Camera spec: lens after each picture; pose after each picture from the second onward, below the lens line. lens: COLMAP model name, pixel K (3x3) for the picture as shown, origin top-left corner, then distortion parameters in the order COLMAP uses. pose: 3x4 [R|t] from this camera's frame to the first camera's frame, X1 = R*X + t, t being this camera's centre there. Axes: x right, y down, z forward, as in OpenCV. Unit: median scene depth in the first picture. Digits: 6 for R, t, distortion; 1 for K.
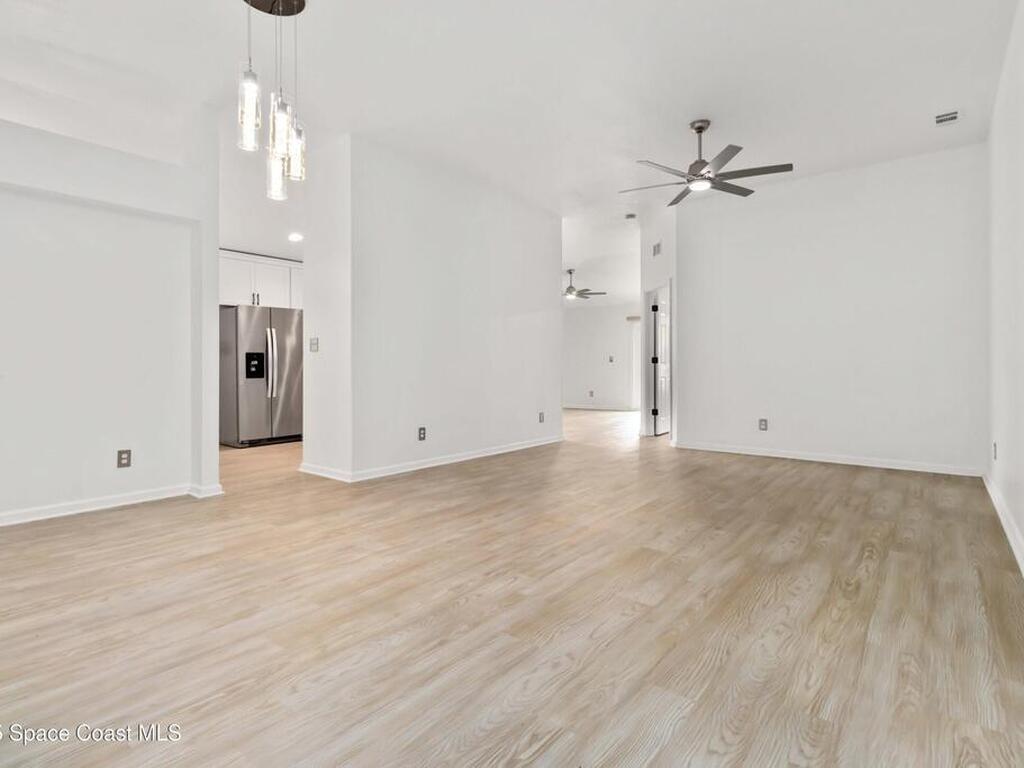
lens RADIAL K [[534.4, 0, 515.0], [0, 534.4, 361.7], [0, 0, 1]] dist [-0.015920, 0.000026]
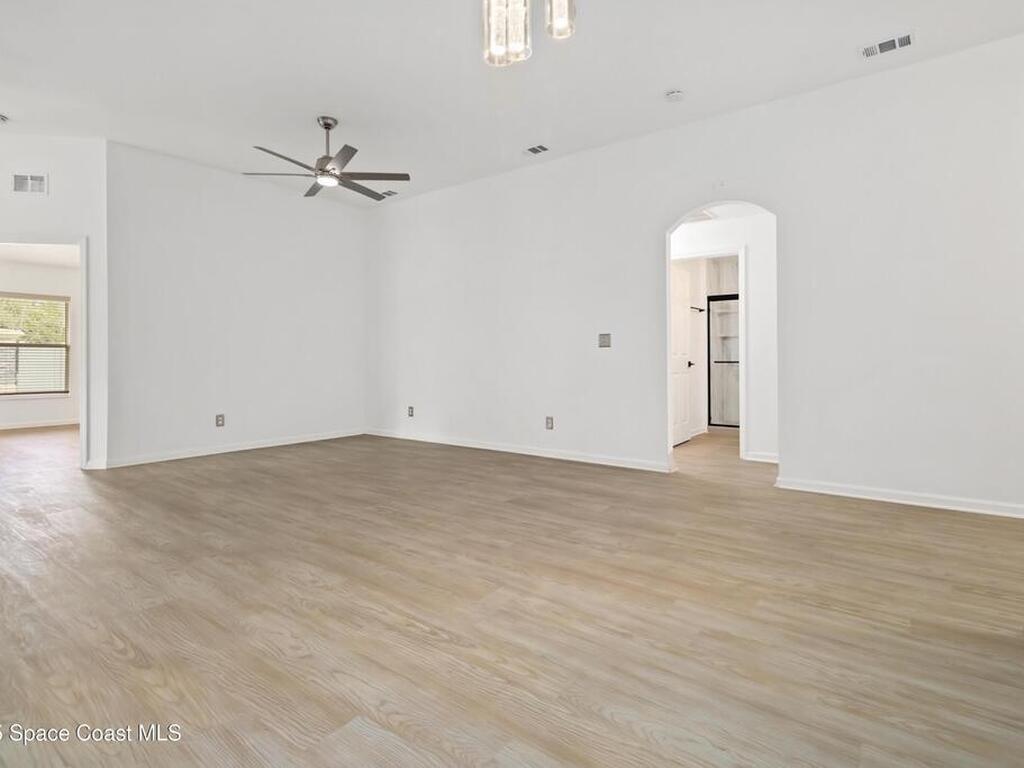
lens RADIAL K [[534.4, 0, 515.0], [0, 534.4, 361.7], [0, 0, 1]] dist [-0.015920, 0.000026]
pose [[-0.020275, -0.005449, 0.999780, -1.293871], [-0.004432, 0.999976, 0.005360, 0.011566], [-0.999785, -0.004322, -0.020299, 1.270669]]
